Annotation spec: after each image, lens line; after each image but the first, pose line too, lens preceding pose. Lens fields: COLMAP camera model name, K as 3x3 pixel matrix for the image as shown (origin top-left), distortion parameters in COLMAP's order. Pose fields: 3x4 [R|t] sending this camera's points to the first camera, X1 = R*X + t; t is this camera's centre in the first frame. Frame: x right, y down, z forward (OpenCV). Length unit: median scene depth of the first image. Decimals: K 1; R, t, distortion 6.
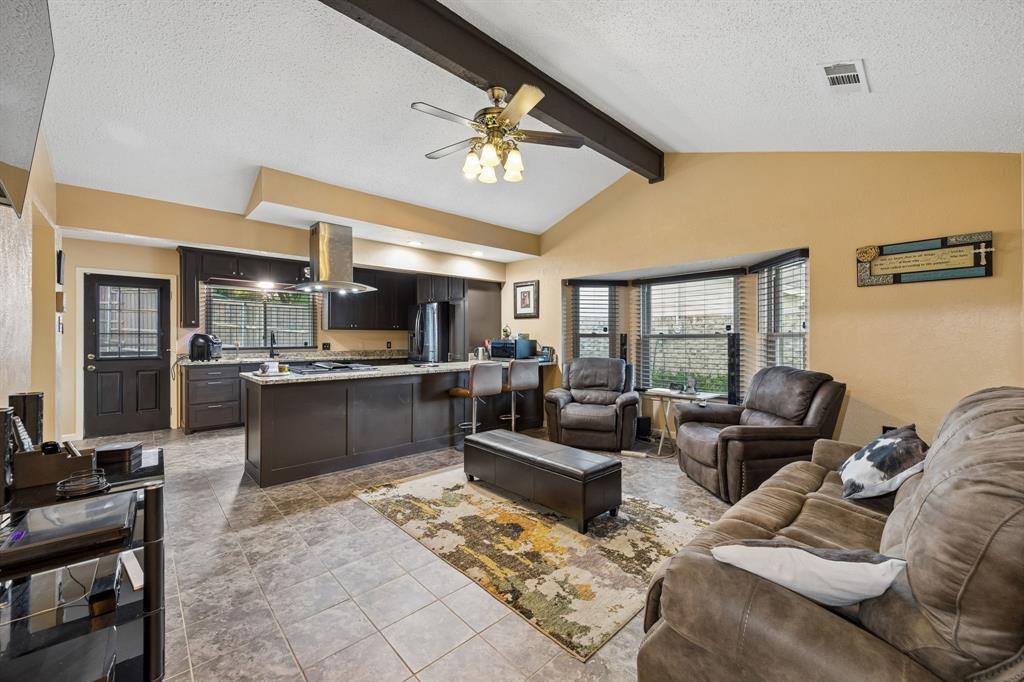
lens RADIAL K [[399.2, 0, 515.1], [0, 399.2, 338.7], [0, 0, 1]] dist [0.002259, 0.000065]
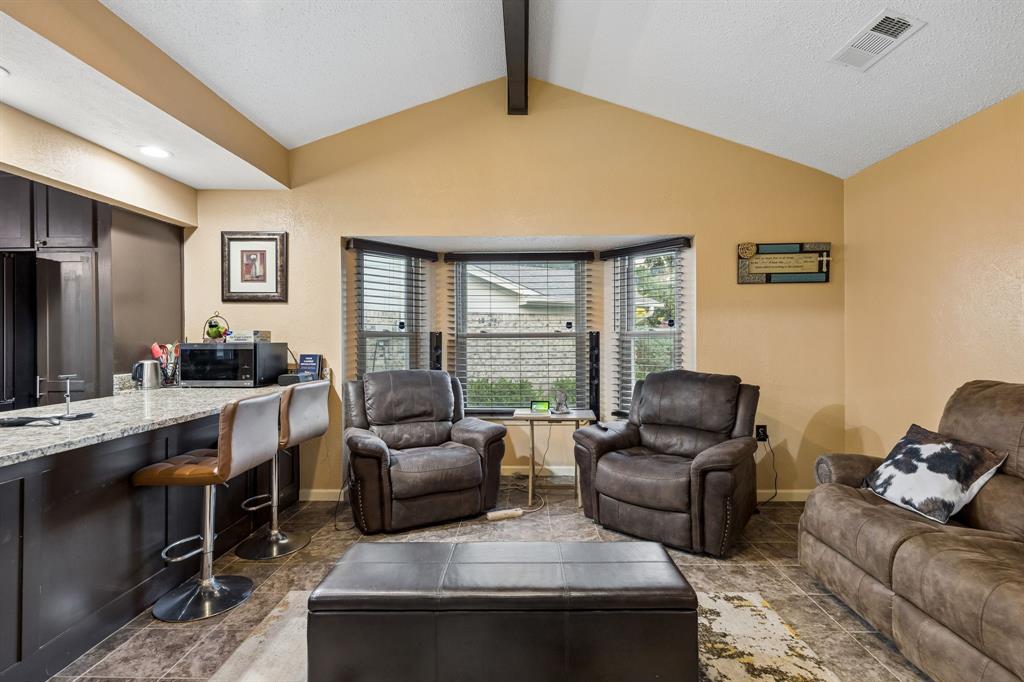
lens RADIAL K [[479.0, 0, 518.9], [0, 479.0, 338.2], [0, 0, 1]] dist [0.001089, 0.000339]
pose [[0.696421, -0.003984, 0.717622, -0.206366], [0.006148, 0.999981, -0.000414, -0.000948], [-0.717607, 0.004700, 0.696432, 0.351476]]
